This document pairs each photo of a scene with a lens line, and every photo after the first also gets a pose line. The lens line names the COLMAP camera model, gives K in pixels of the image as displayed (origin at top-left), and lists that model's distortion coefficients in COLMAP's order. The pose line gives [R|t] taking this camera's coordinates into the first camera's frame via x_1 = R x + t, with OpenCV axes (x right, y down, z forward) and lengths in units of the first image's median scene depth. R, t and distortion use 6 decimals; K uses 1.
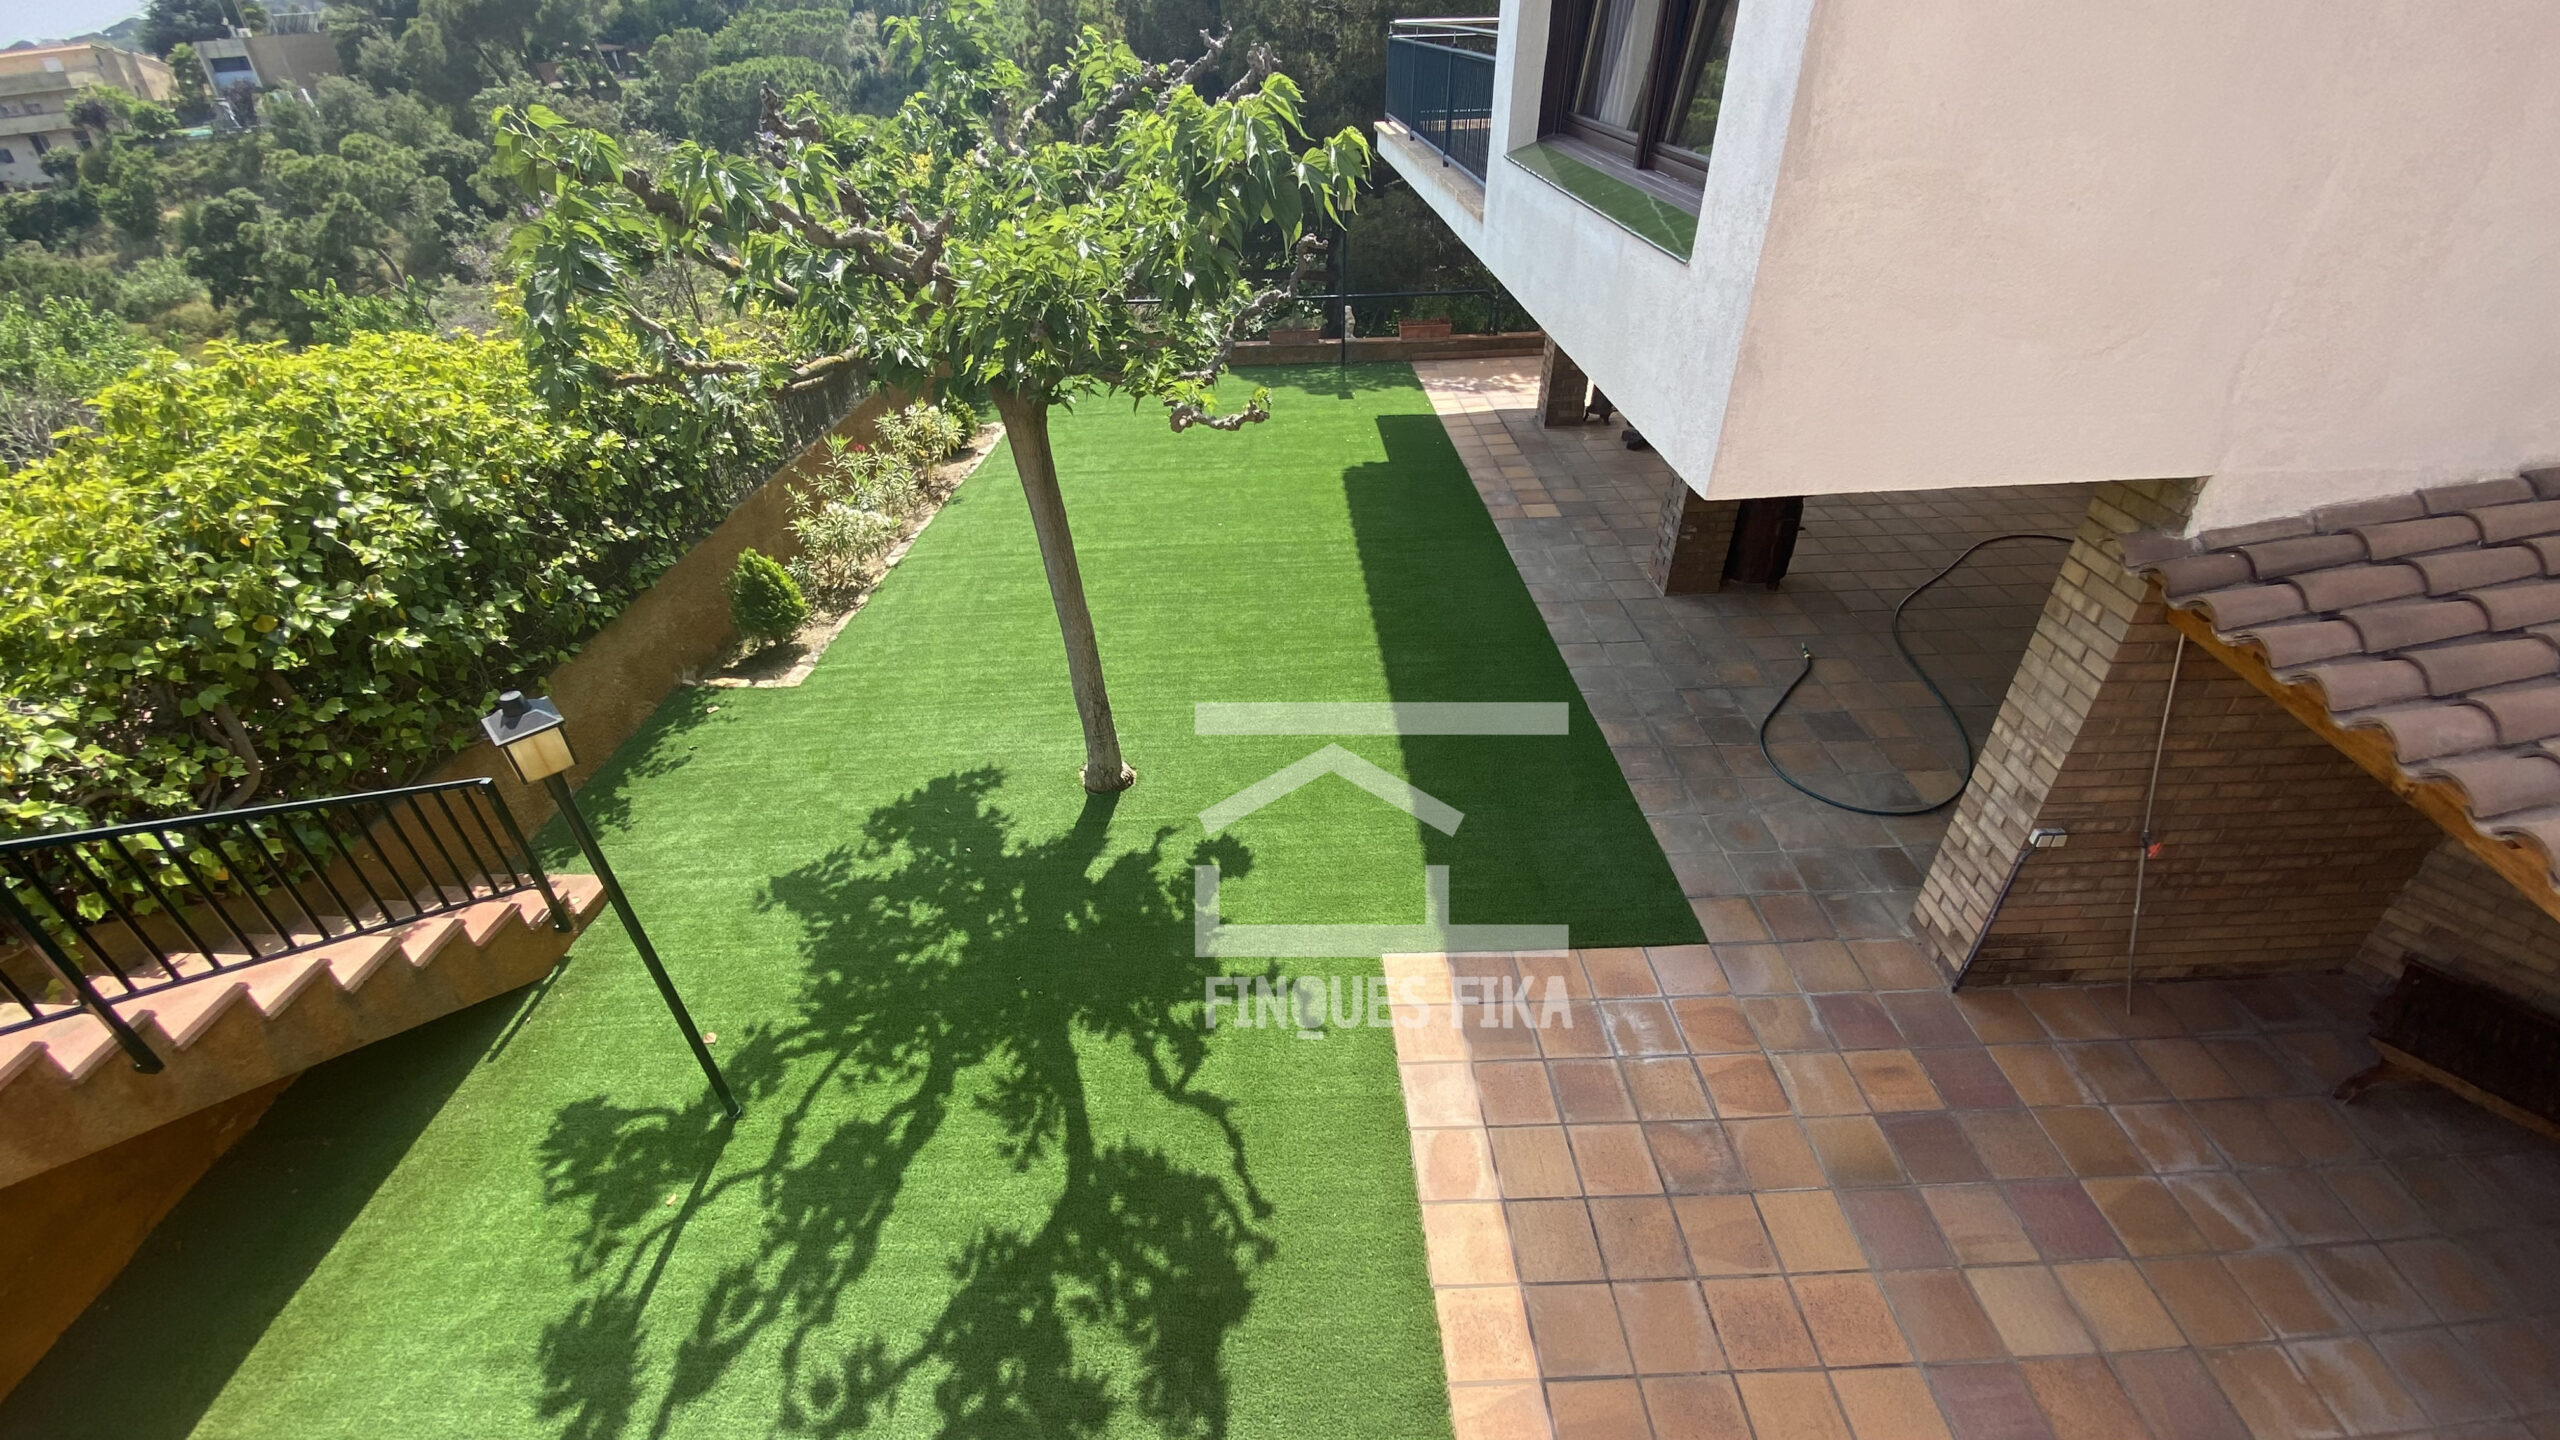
lens RADIAL K [[1032.7, 0, 1269.9], [0, 1032.7, 733.5], [0, 0, 1]] dist [-0.003818, -0.005765]
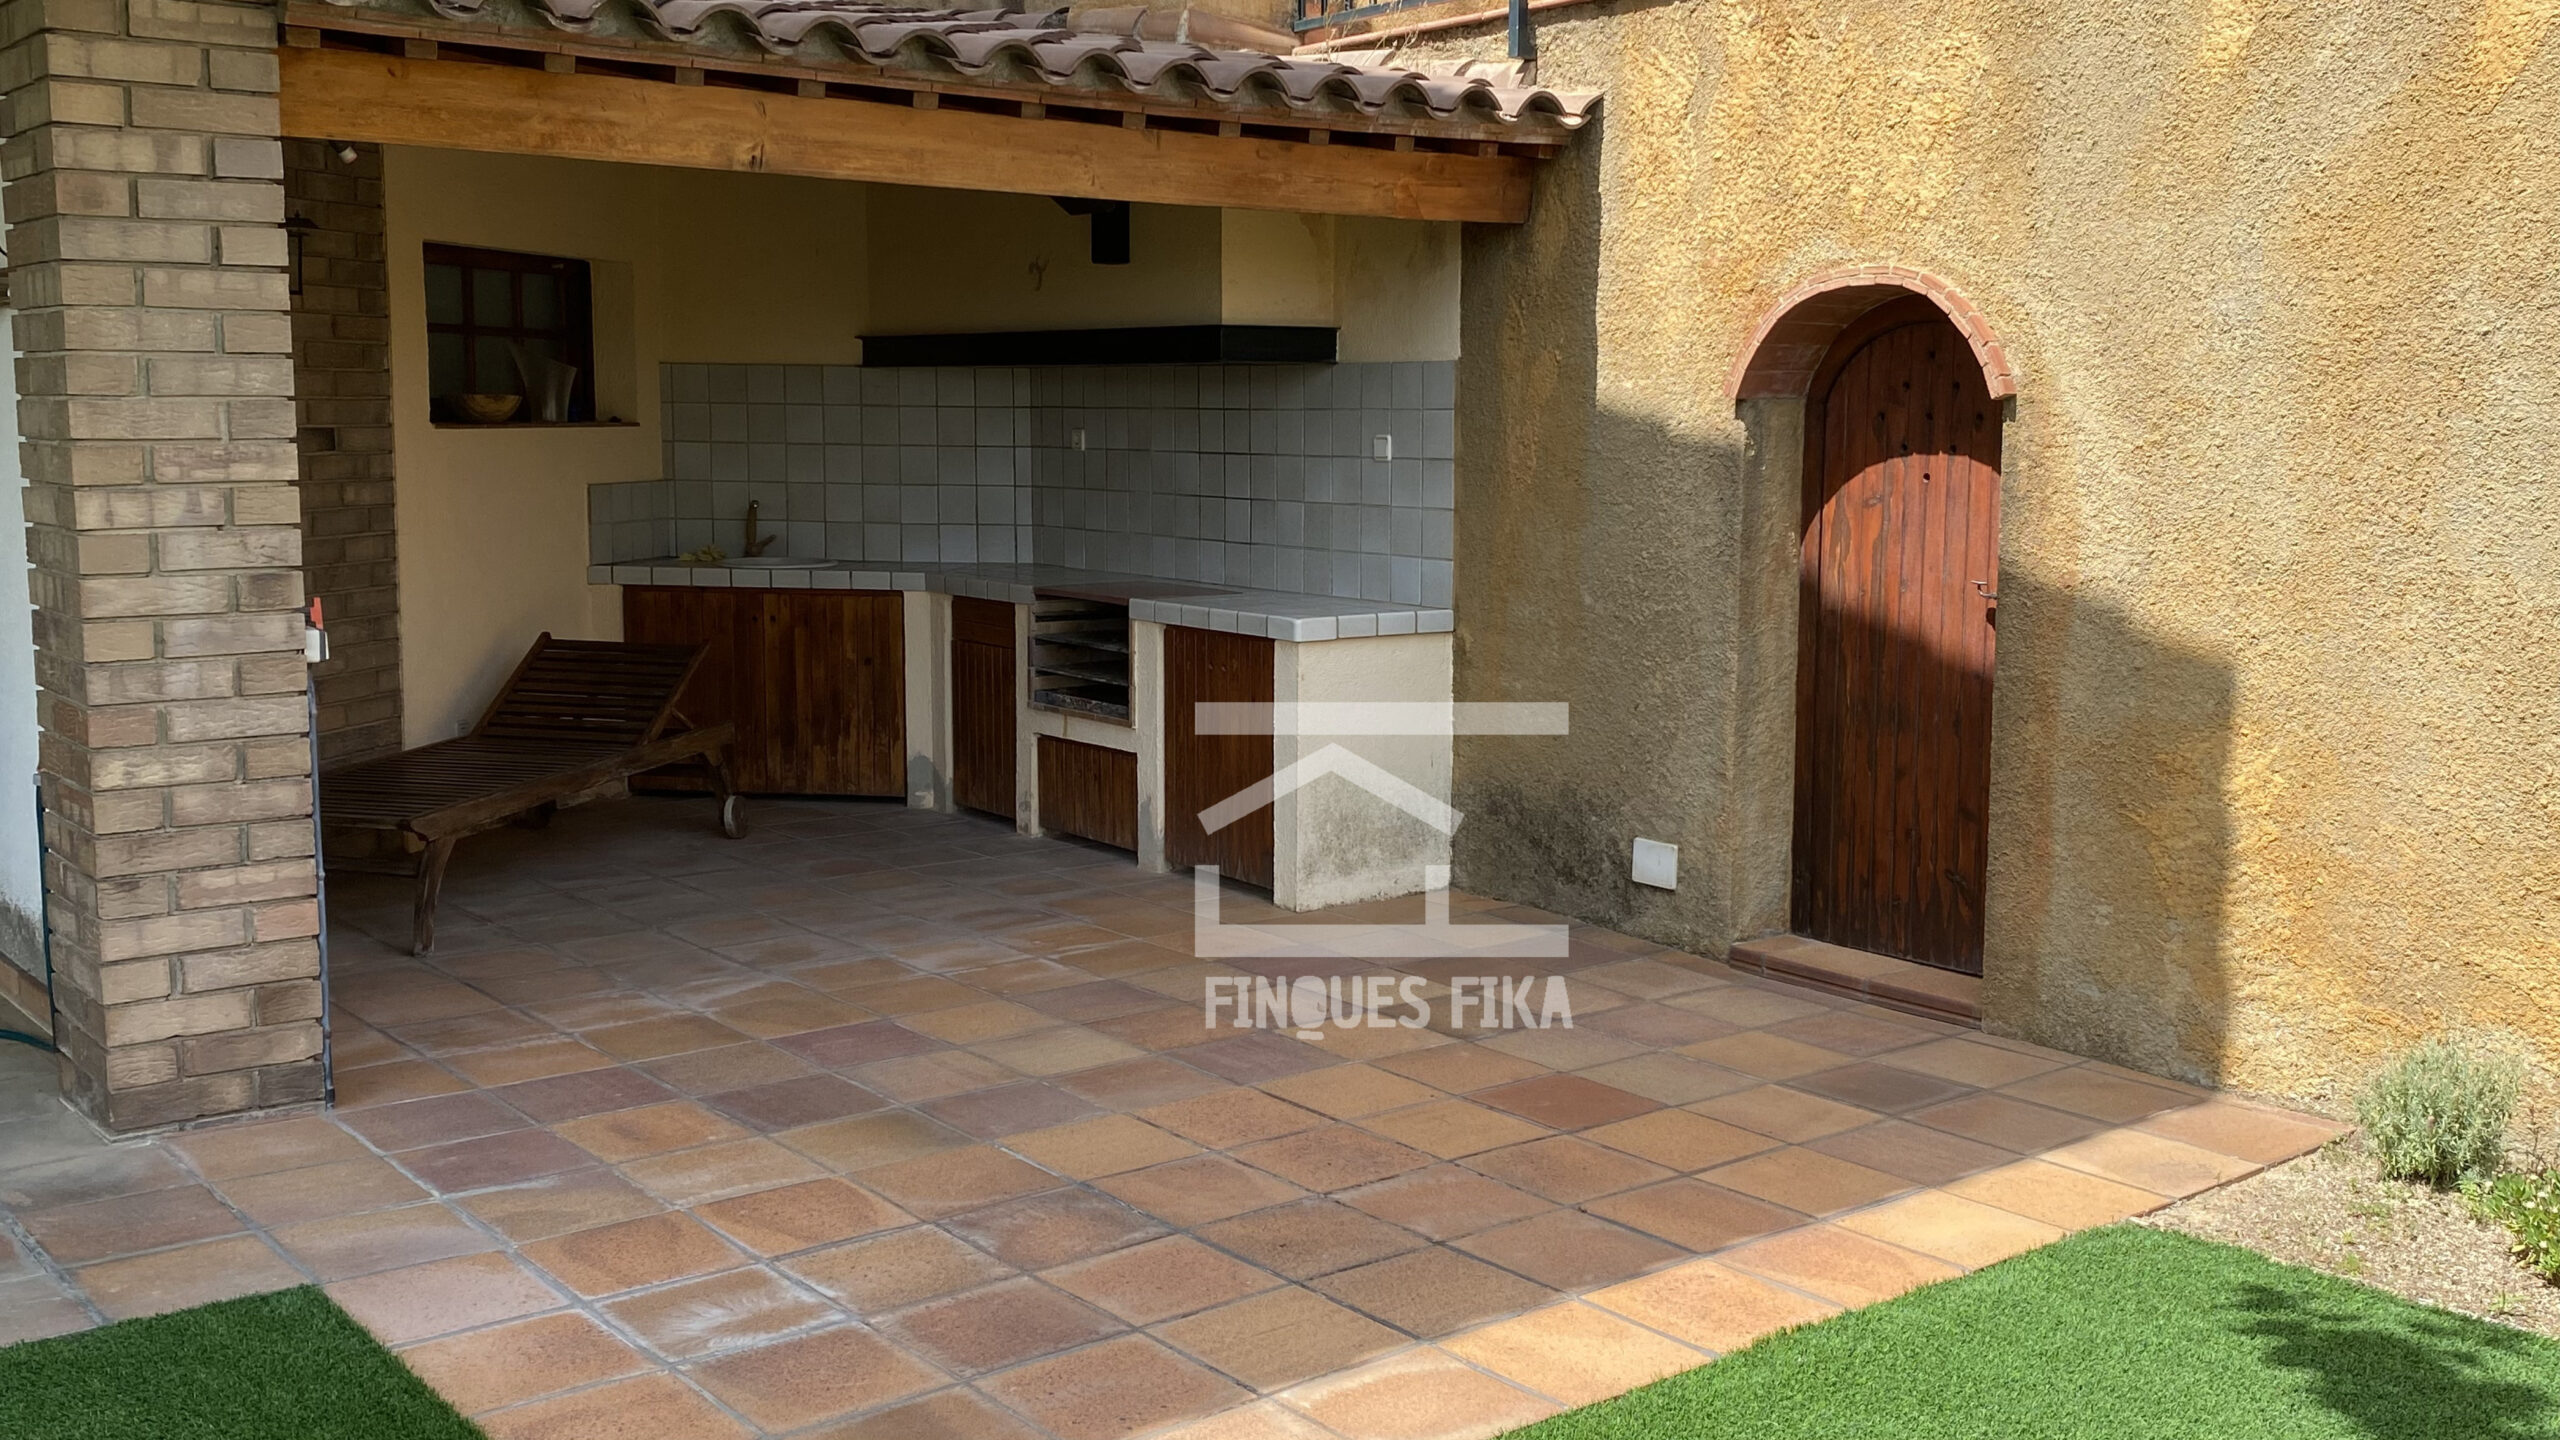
lens RADIAL K [[2434.6, 0, 1282.4], [0, 2434.6, 707.1], [0, 0, 1]] dist [0.018466, 0.000000]
pose [[-0.613437, -0.077045, 0.785977, -0.461277], [0.459826, 0.774290, 0.434783, -0.174091], [-0.642072, 0.628124, -0.439550, 1.284197]]
